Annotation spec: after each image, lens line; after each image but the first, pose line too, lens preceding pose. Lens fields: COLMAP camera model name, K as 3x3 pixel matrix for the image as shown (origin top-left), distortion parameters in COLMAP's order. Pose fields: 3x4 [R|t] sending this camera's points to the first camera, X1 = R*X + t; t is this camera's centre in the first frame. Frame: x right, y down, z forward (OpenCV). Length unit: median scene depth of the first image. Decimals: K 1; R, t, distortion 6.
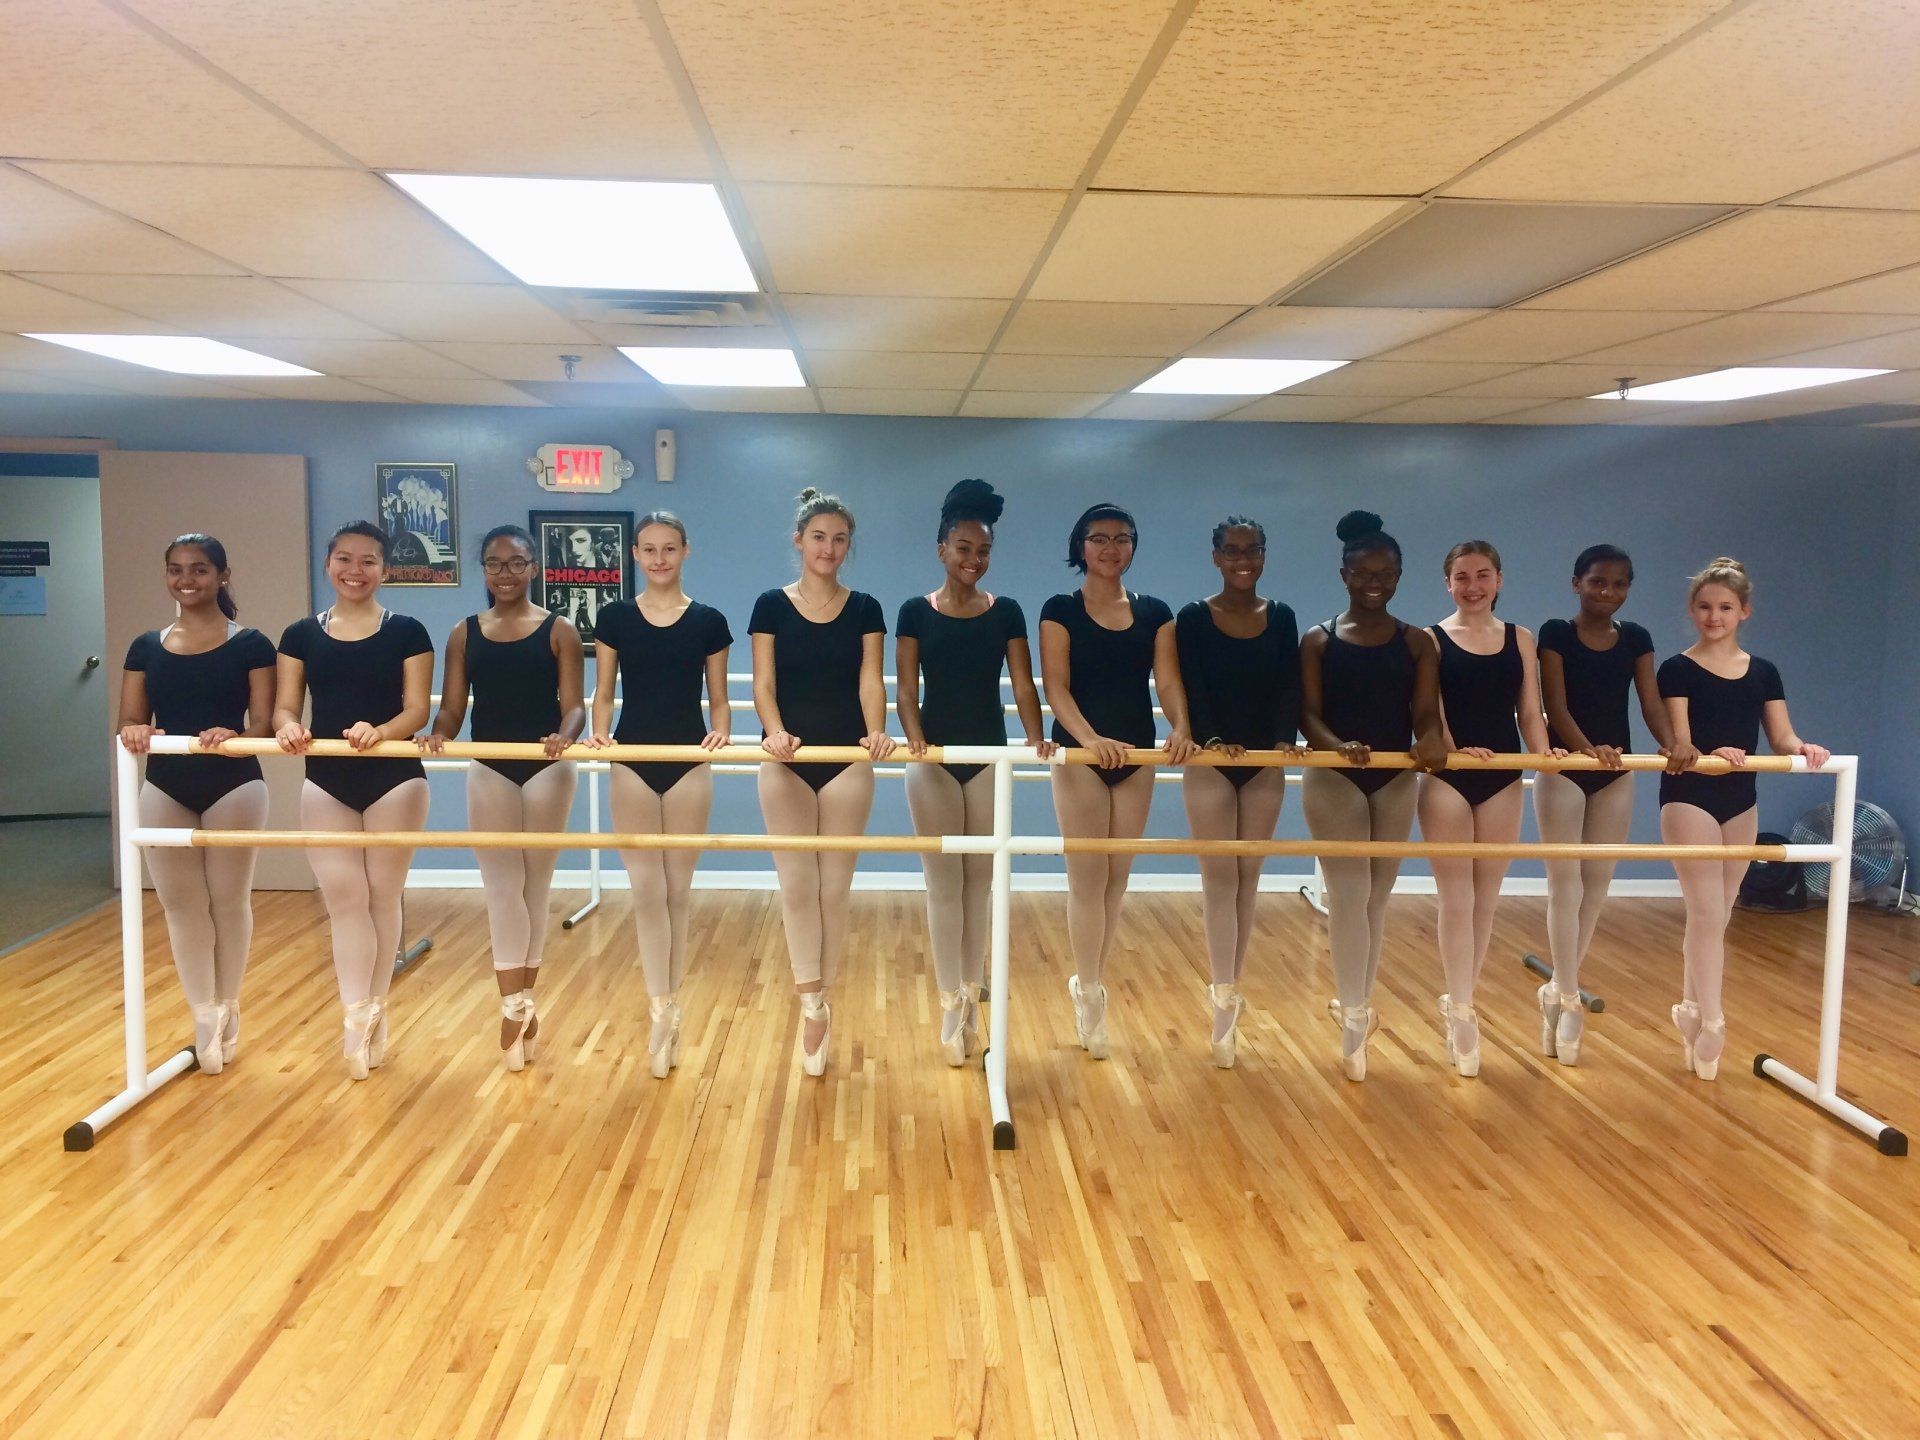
lens RADIAL K [[1547.3, 0, 975.3], [0, 1547.3, 733.2], [0, 0, 1]] dist [0.016348, -0.040081]
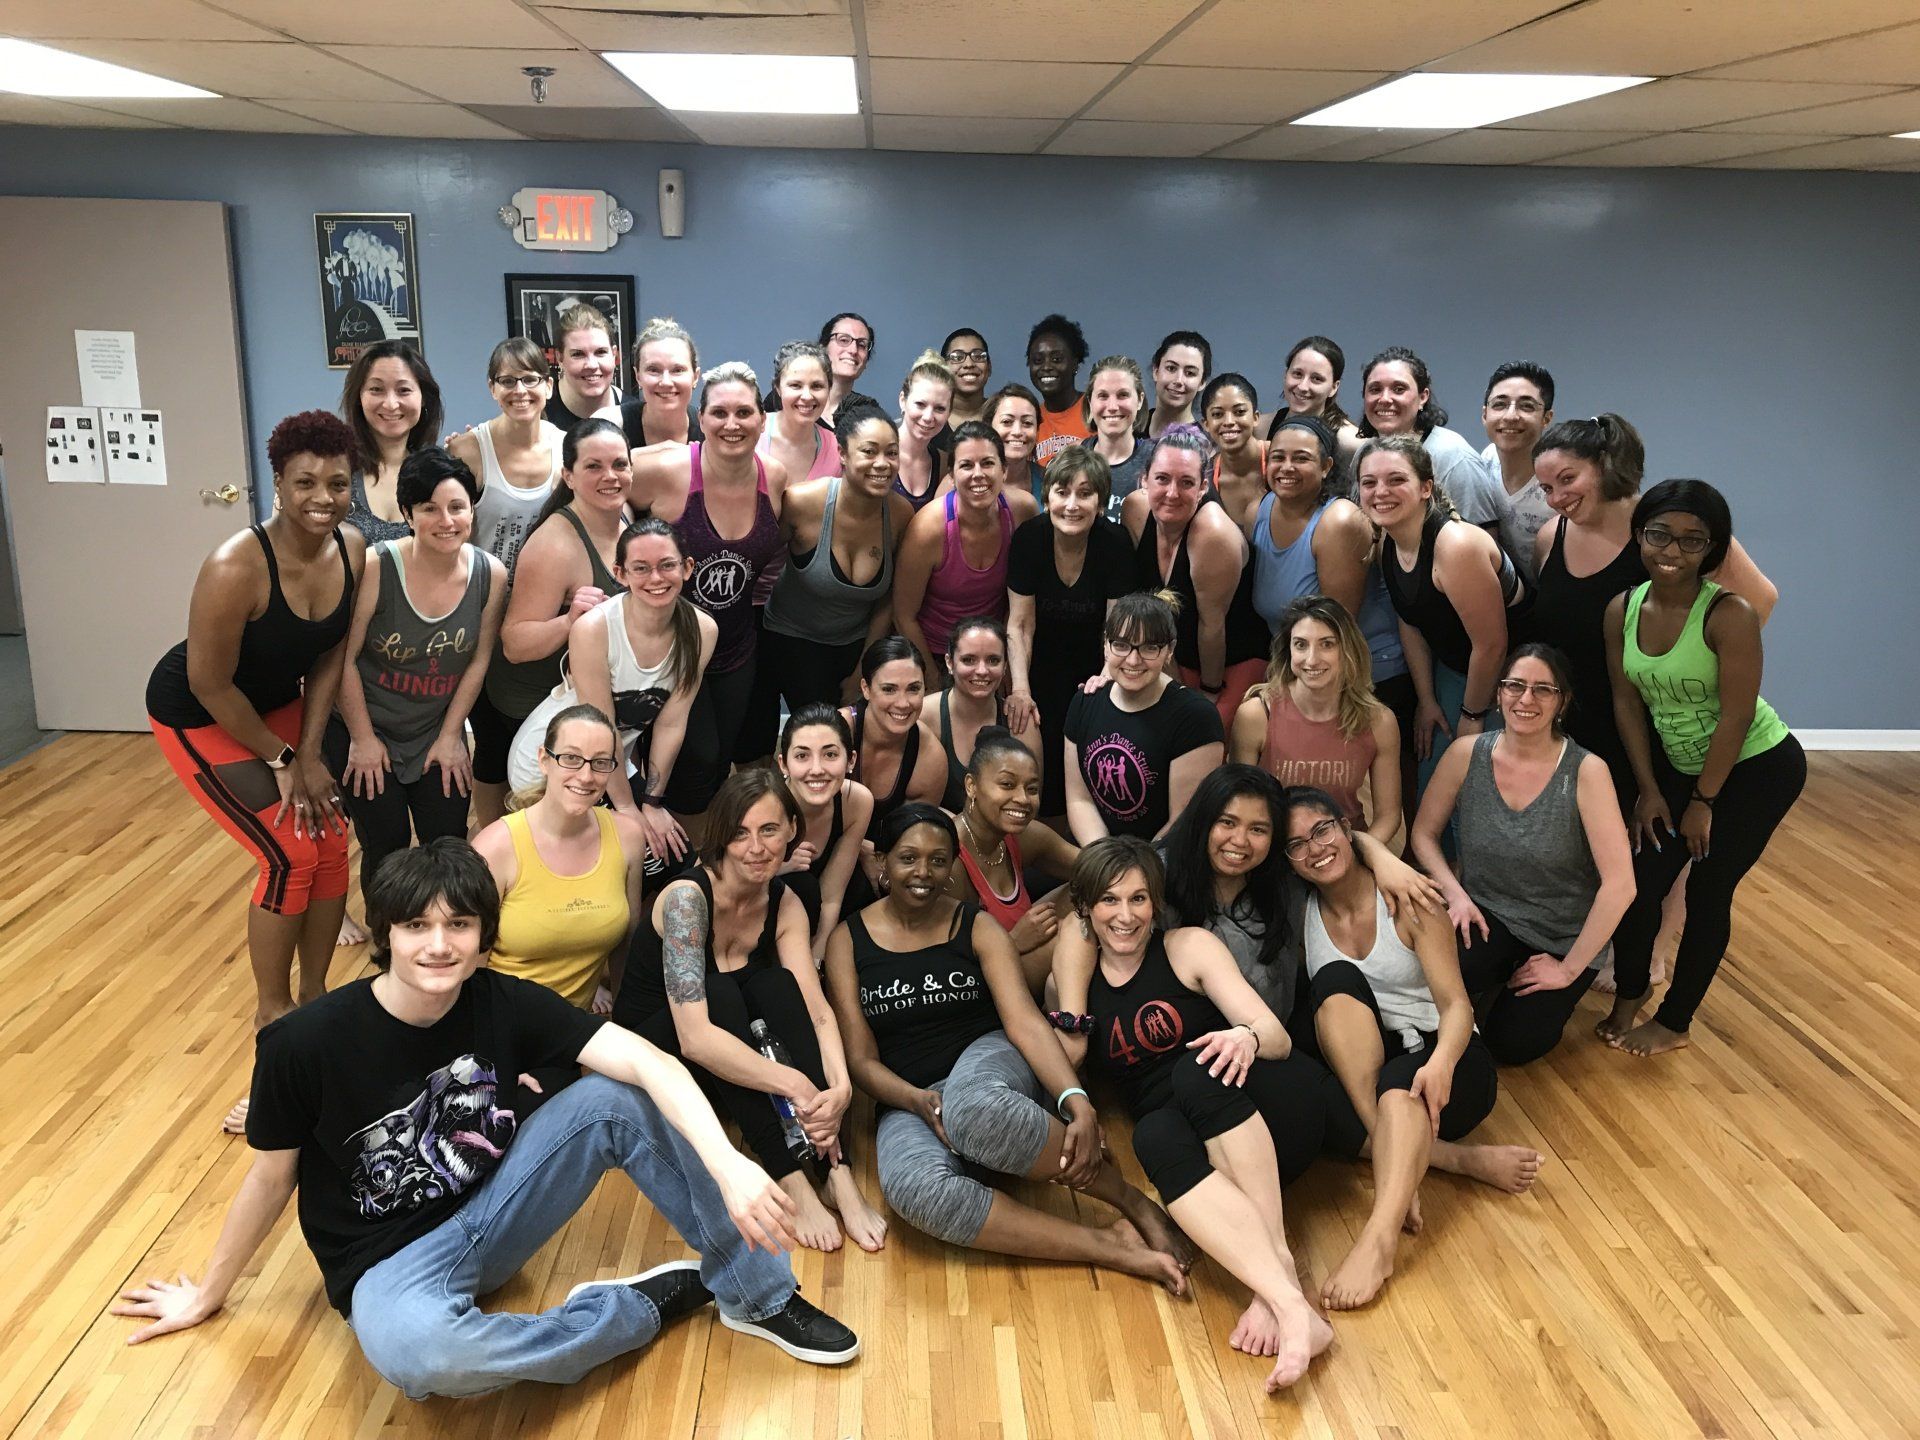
lens RADIAL K [[1547.3, 0, 953.6], [0, 1547.3, 724.9], [0, 0, 1]] dist [0.016348, -0.040081]
pose [[0.999725, 0.010465, -0.020988, -0.070001], [-0.007126, 0.988156, 0.153289, -0.074901], [0.022344, -0.153098, 0.987958, 0.345361]]
